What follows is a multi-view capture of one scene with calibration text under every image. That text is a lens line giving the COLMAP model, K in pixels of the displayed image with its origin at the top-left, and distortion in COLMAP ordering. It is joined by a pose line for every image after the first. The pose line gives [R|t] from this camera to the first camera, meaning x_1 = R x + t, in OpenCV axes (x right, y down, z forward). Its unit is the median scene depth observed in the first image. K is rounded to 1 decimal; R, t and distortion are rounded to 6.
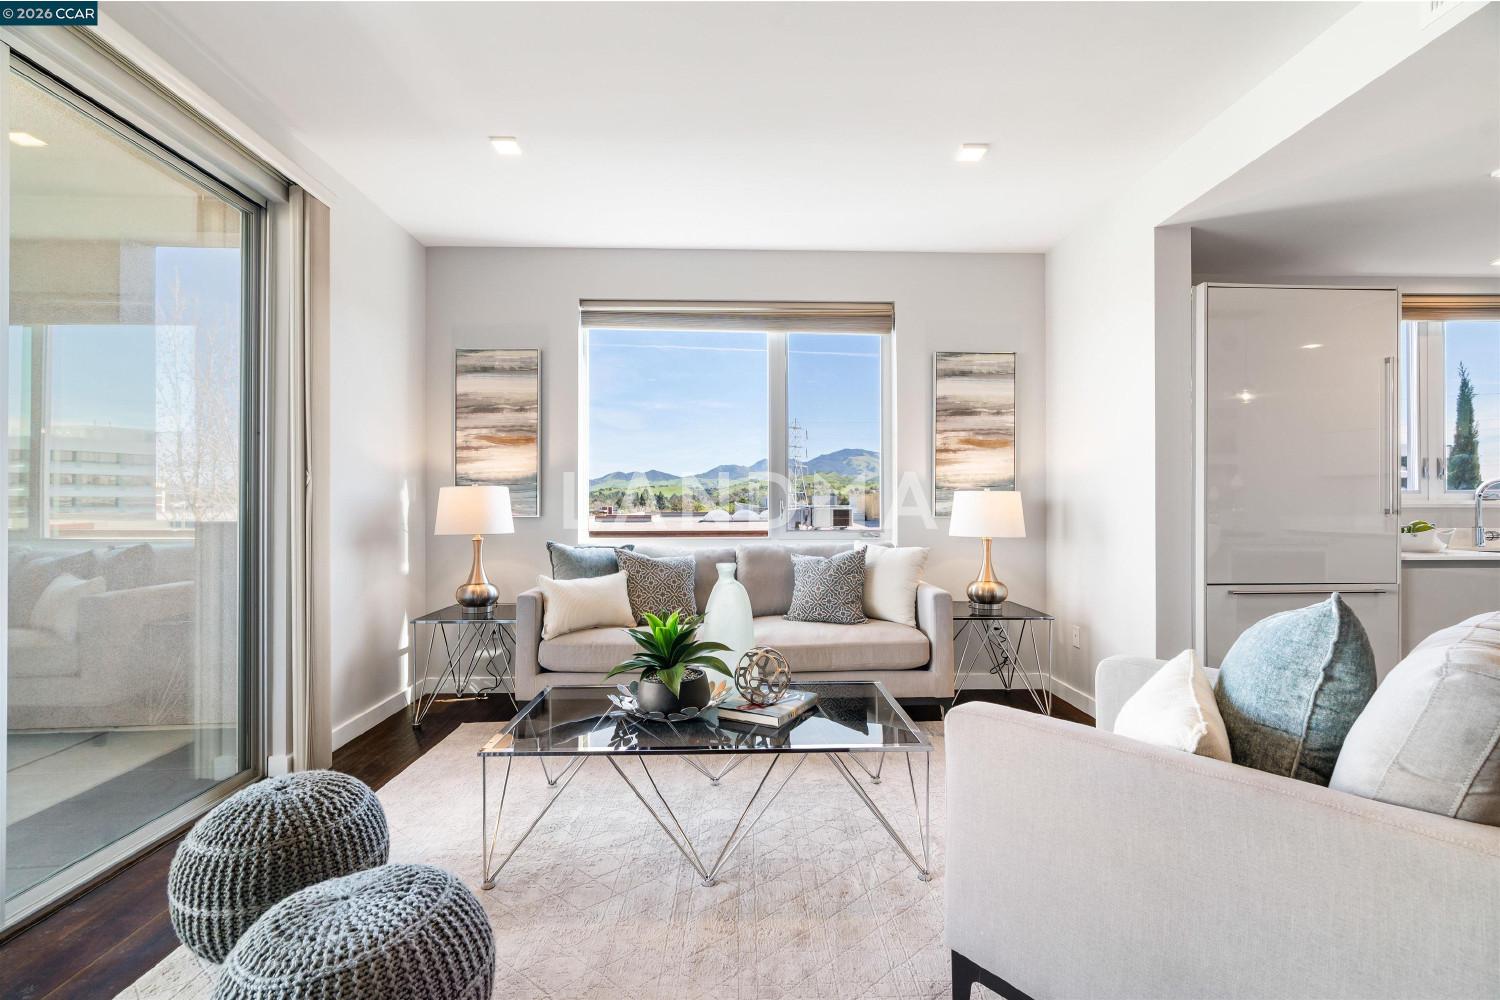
lens RADIAL K [[680.4, 0, 747.5], [0, 680.4, 500.9], [0, 0, 1]] dist [-0.001199, 0.000299]
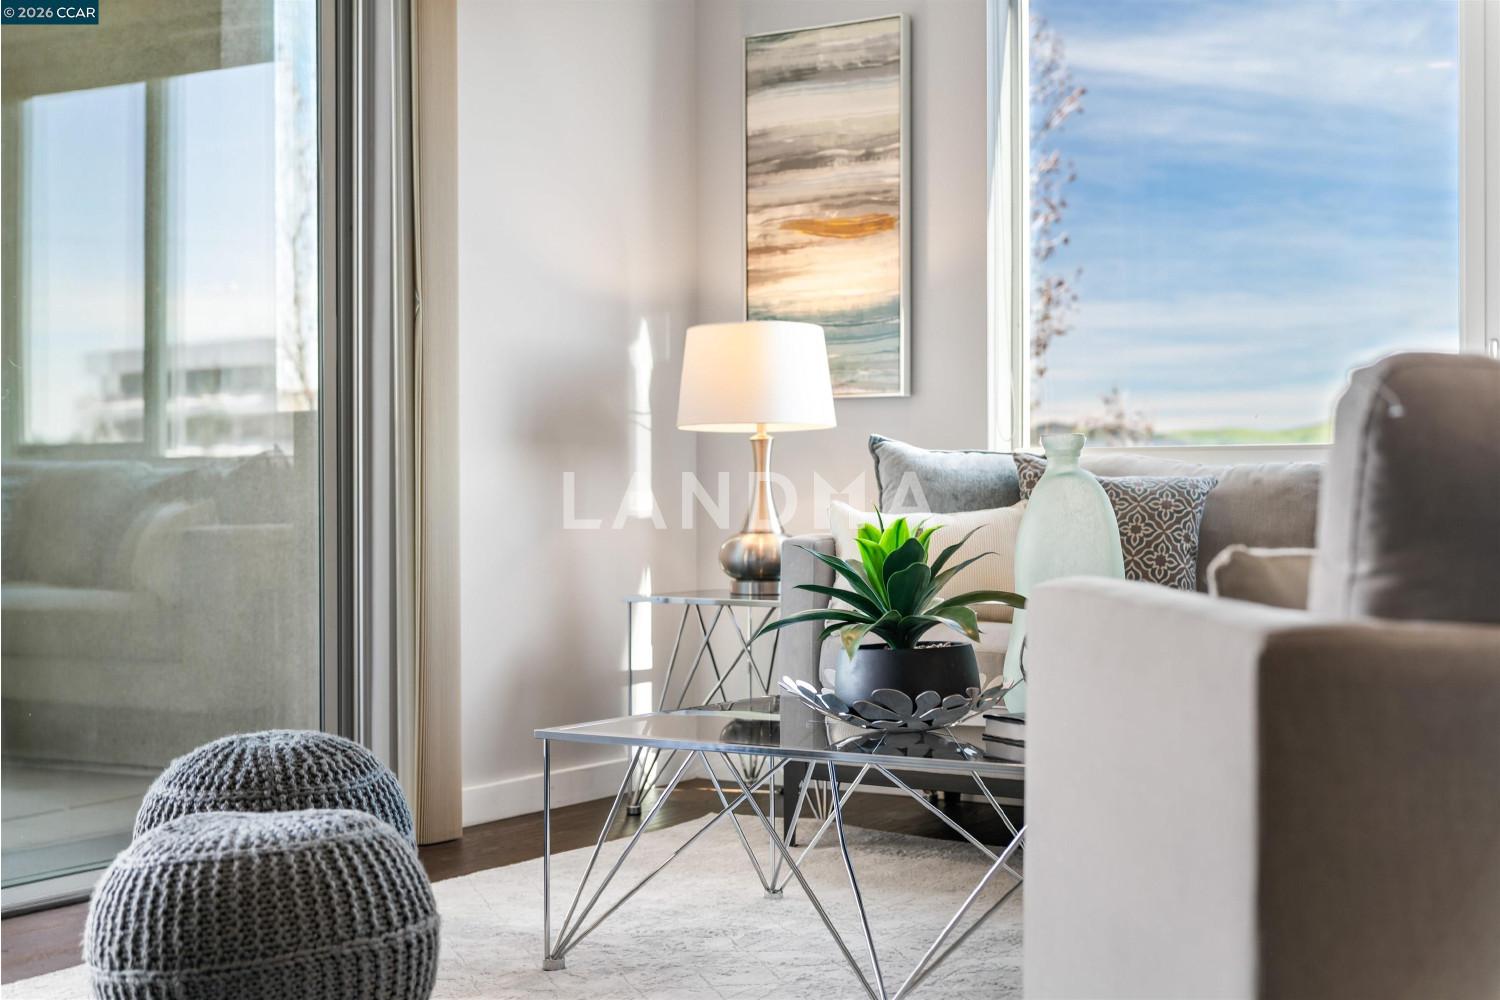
lens RADIAL K [[2080.5, 0, 754.6], [0, 2080.5, 496.7], [0, 0, 1]] dist [-0.017950, 0.000000]
pose [[0.834216, 0.000226, -0.551437, 0.397282], [0.007459, 0.999904, 0.011693, 0.080905], [0.551387, -0.013868, 0.834135, -0.201724]]
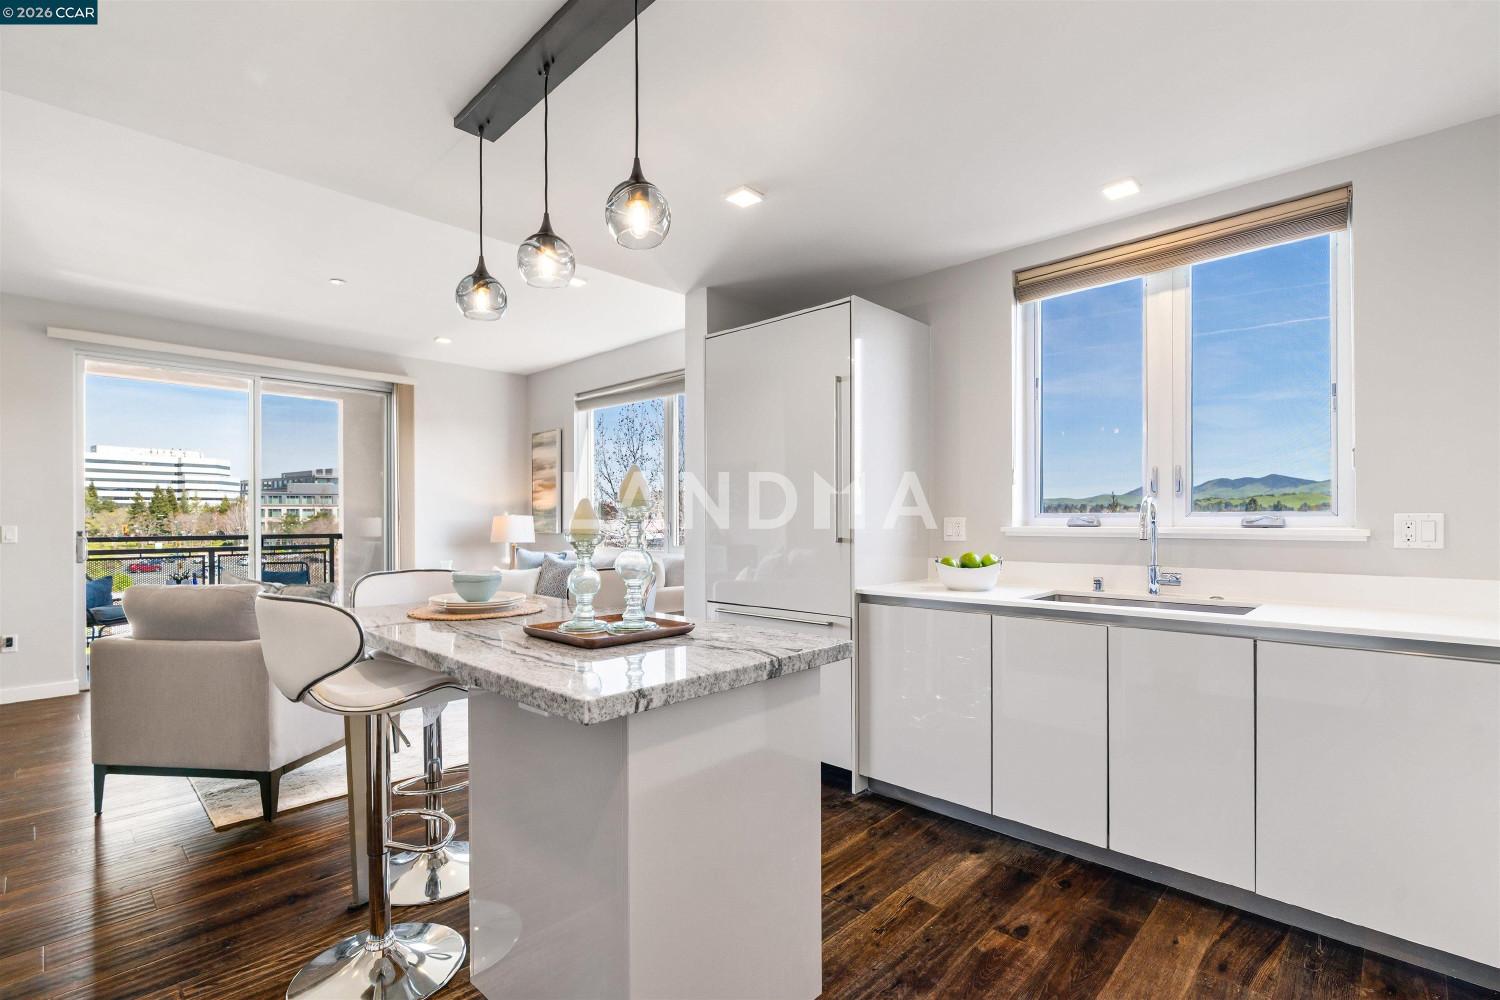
lens RADIAL K [[680.4, 0, 747.3], [0, 680.4, 505.7], [0, 0, 1]] dist [-0.001199, 0.000299]
pose [[0.705242, -0.015809, -0.708790, 1.271333], [0.005535, 0.999844, -0.016794, -0.013631], [0.708945, 0.007921, 0.705220, 0.208000]]
